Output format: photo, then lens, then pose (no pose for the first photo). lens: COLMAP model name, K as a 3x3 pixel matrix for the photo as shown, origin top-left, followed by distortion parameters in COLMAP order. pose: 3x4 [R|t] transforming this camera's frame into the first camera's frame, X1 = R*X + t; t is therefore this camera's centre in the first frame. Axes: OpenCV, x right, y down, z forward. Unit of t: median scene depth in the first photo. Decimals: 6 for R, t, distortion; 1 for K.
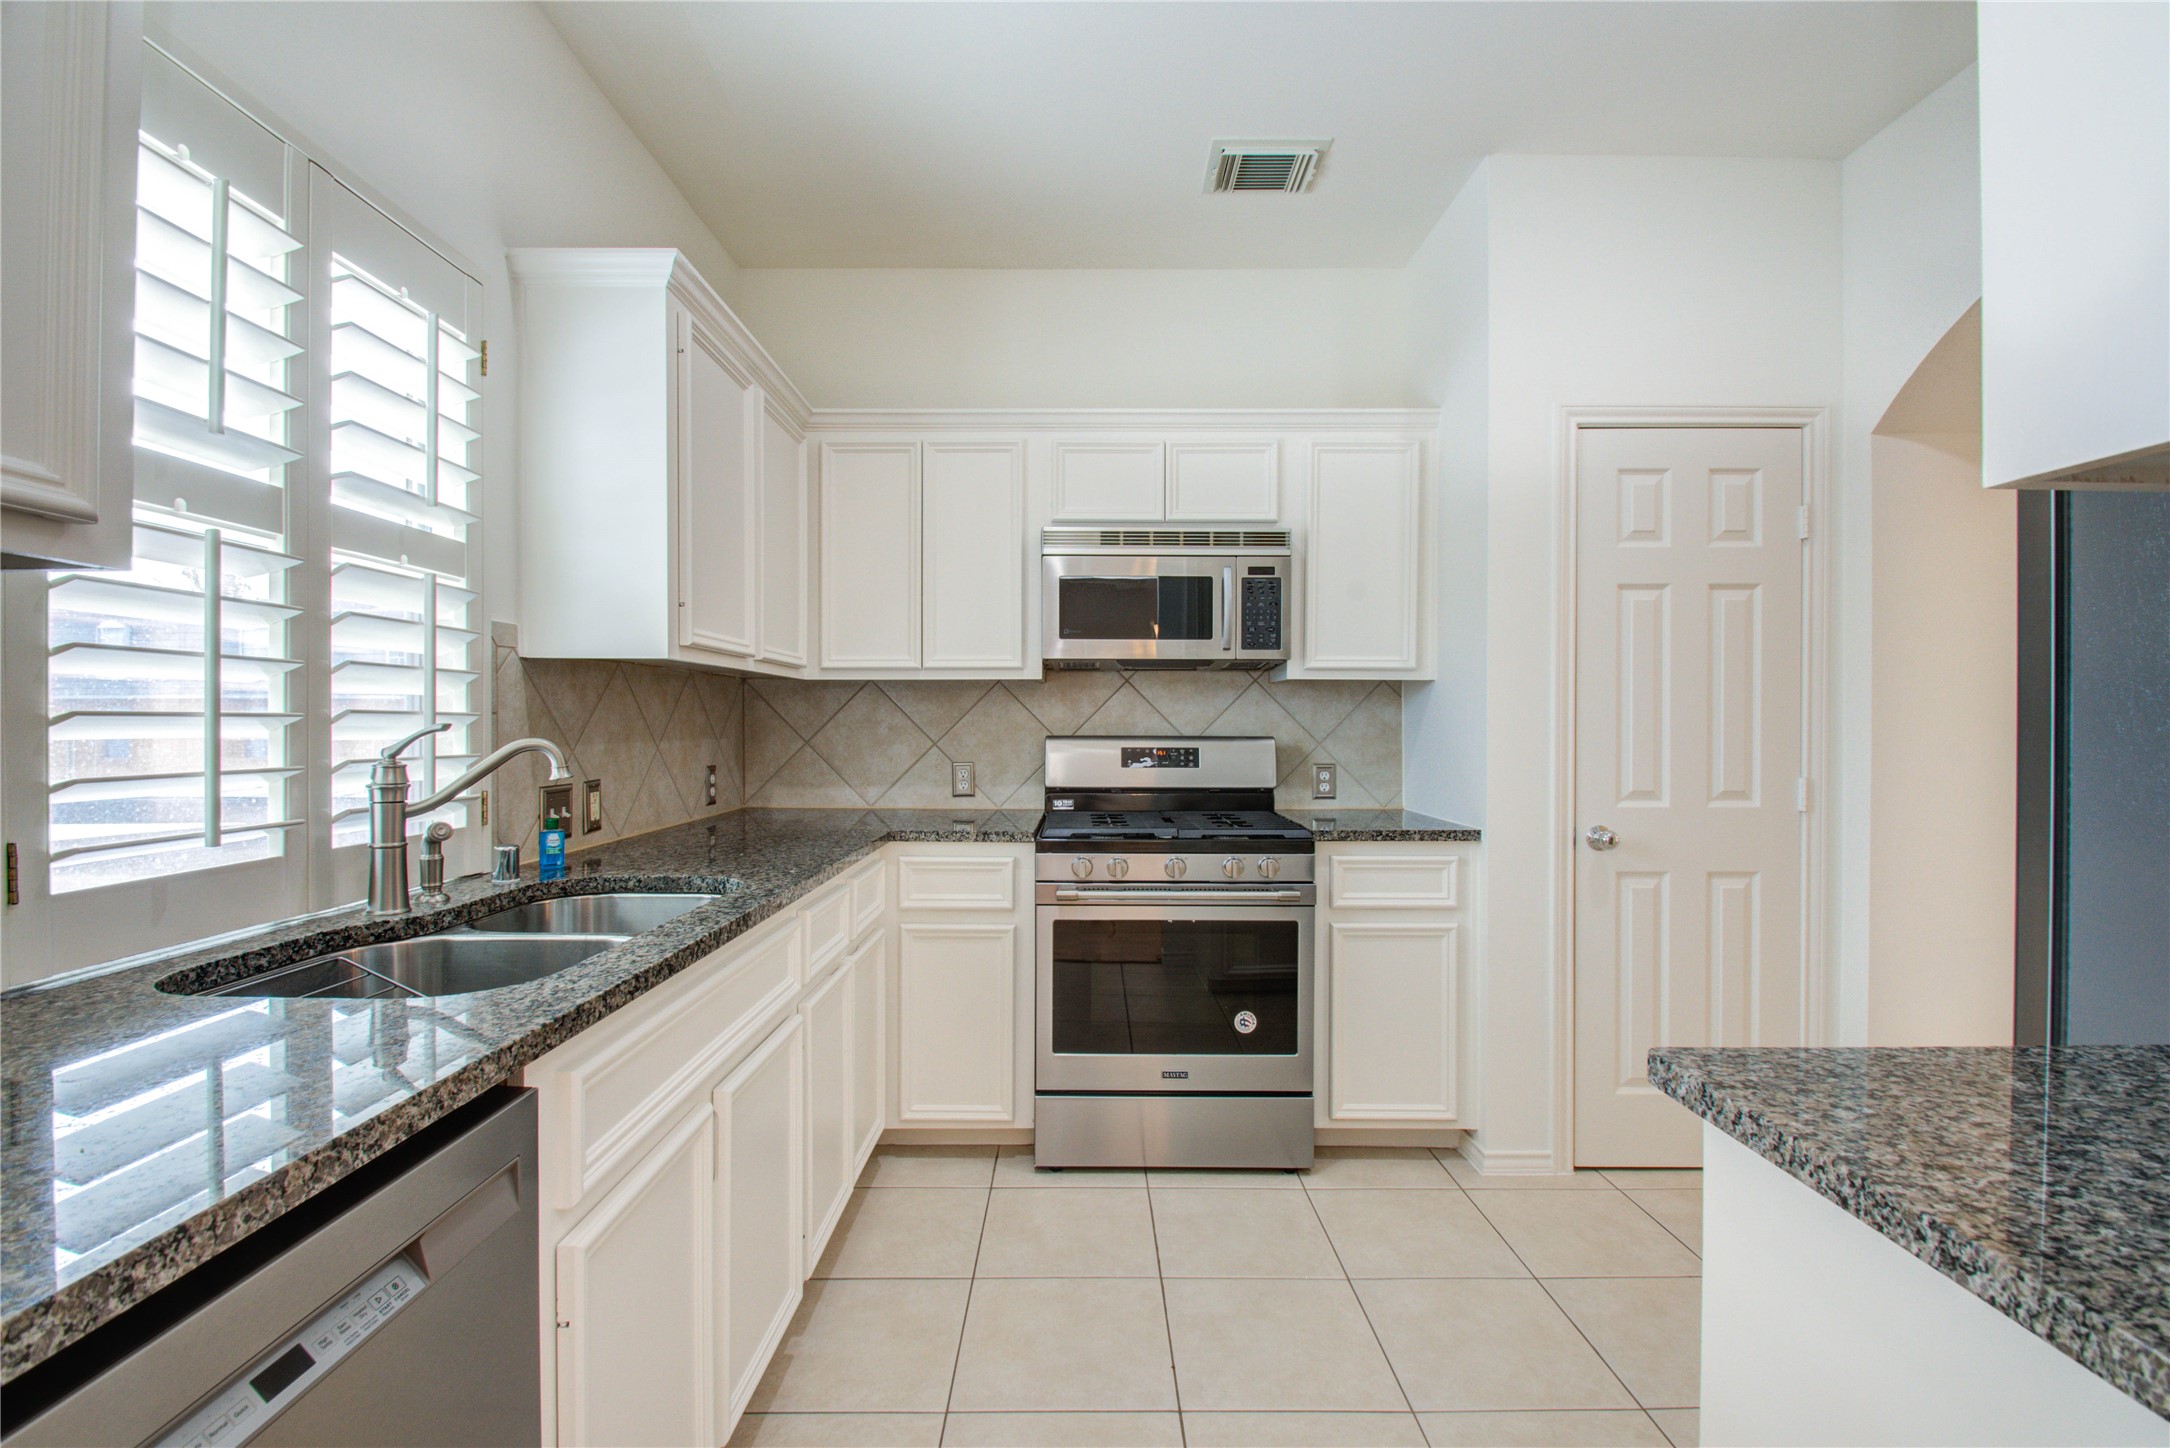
lens RADIAL K [[964.9, 0, 1085.0], [0, 964.9, 724.0], [0, 0, 1]] dist [-0.000139, -0.000171]
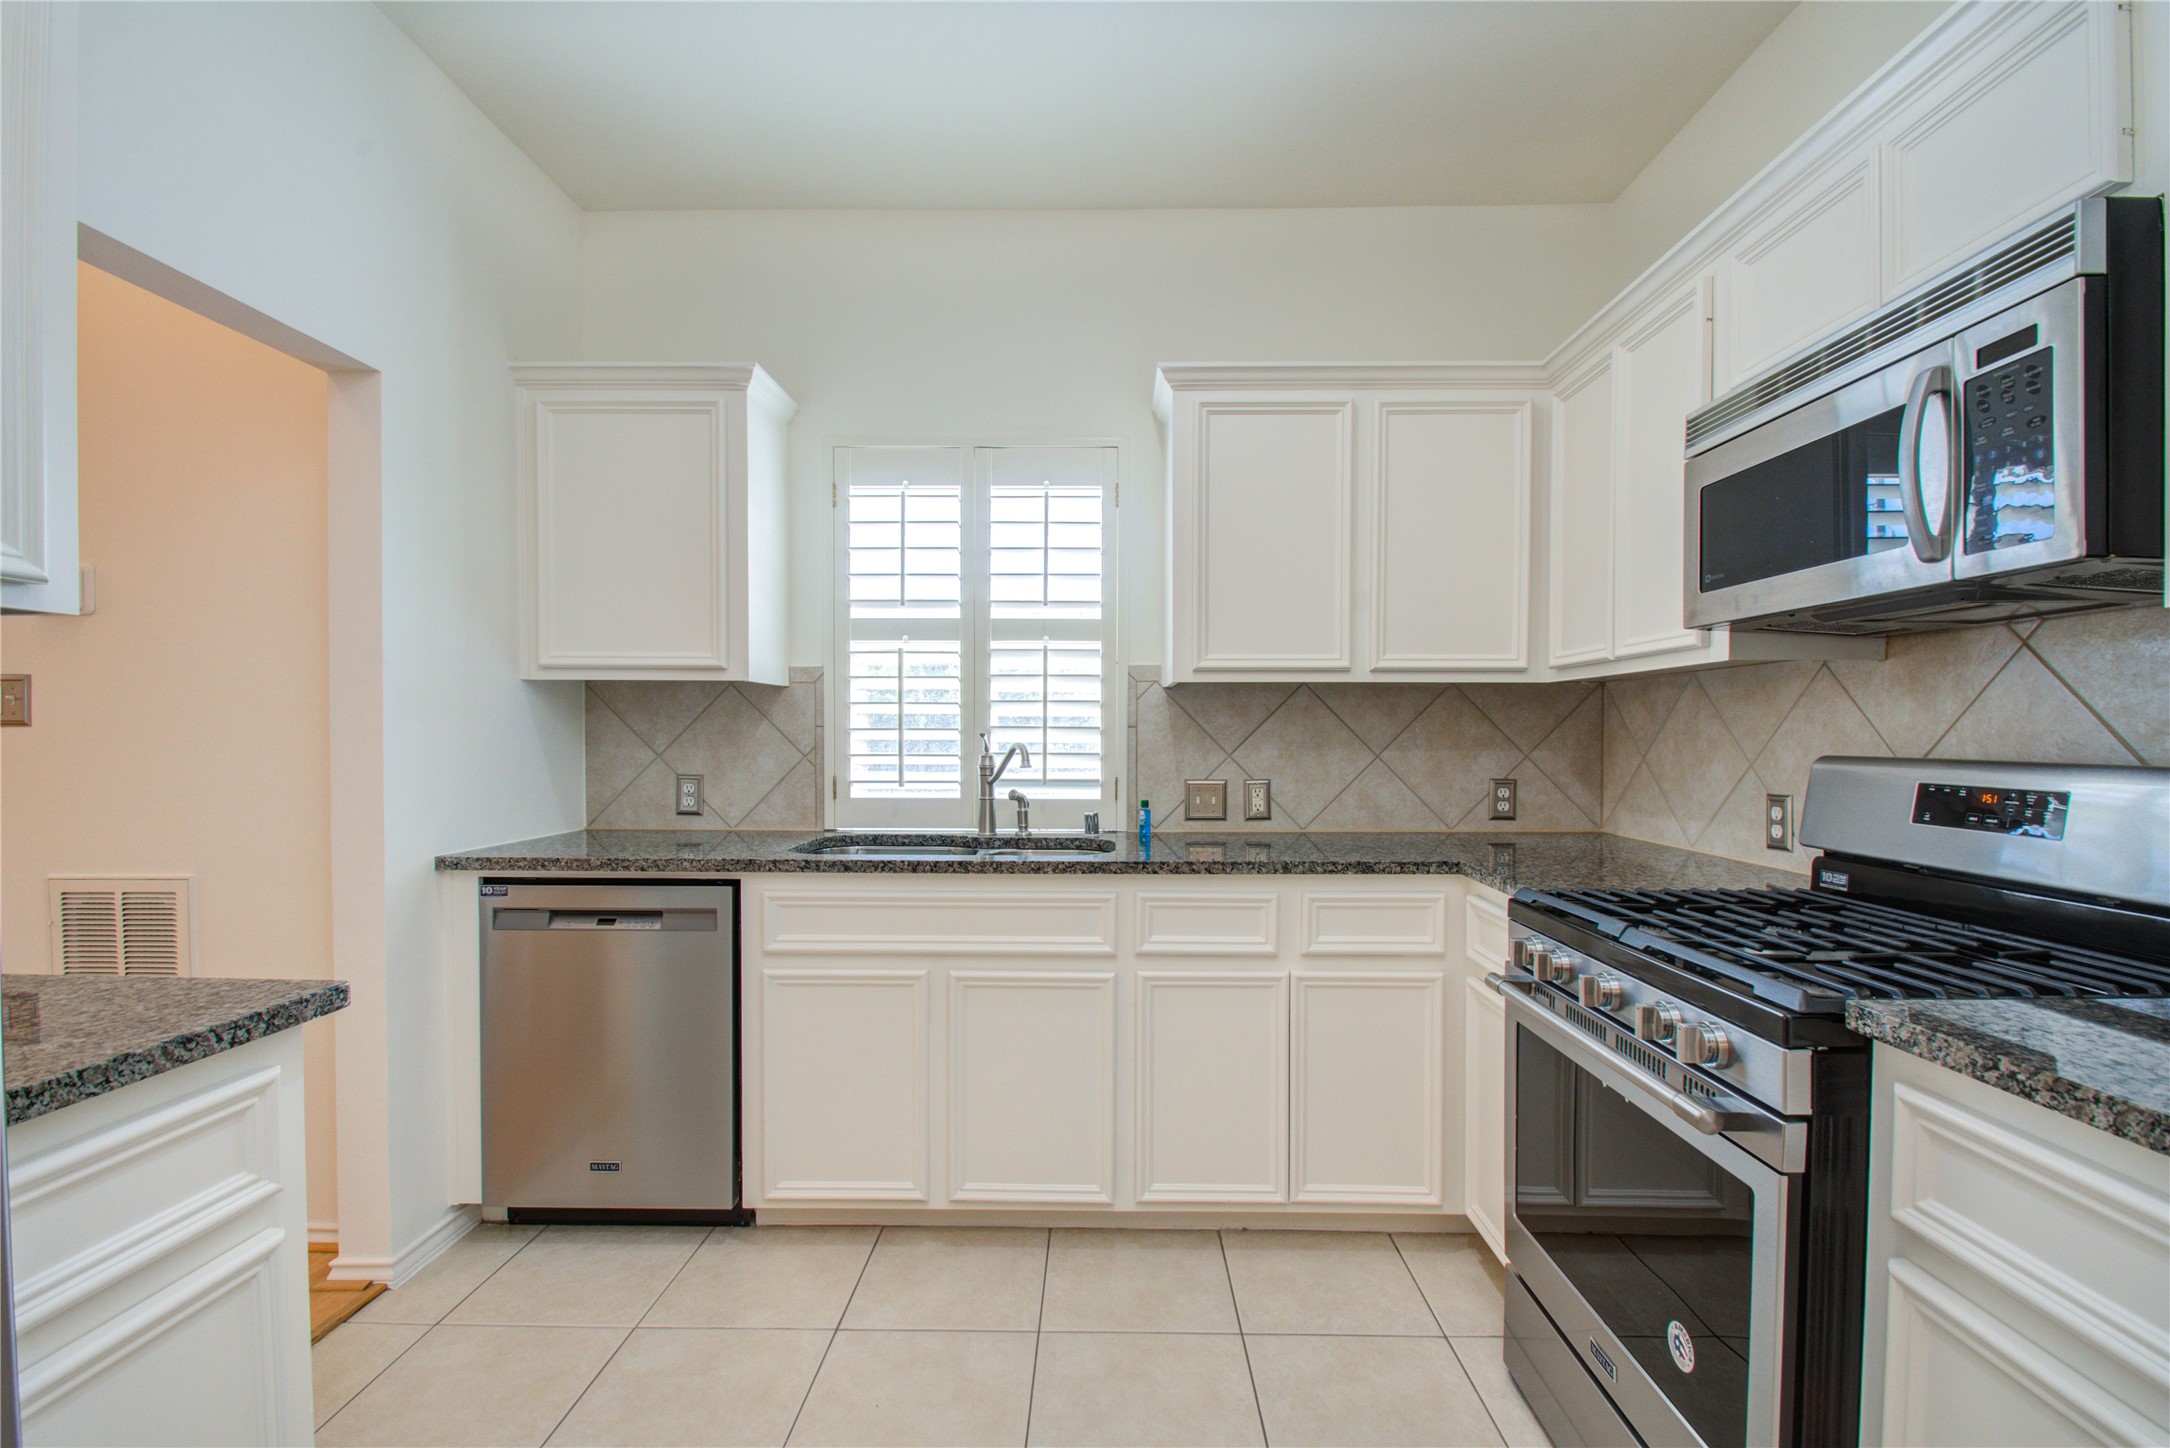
lens RADIAL K [[987.1, 0, 1102.5], [0, 987.1, 755.6], [0, 0, 1]] dist [-0.015347, -0.000026]
pose [[-0.019450, 0.021818, -0.999573, 0.851246], [-0.003954, 0.999752, 0.021899, 0.001403], [0.999803, 0.004378, -0.019359, 0.920426]]
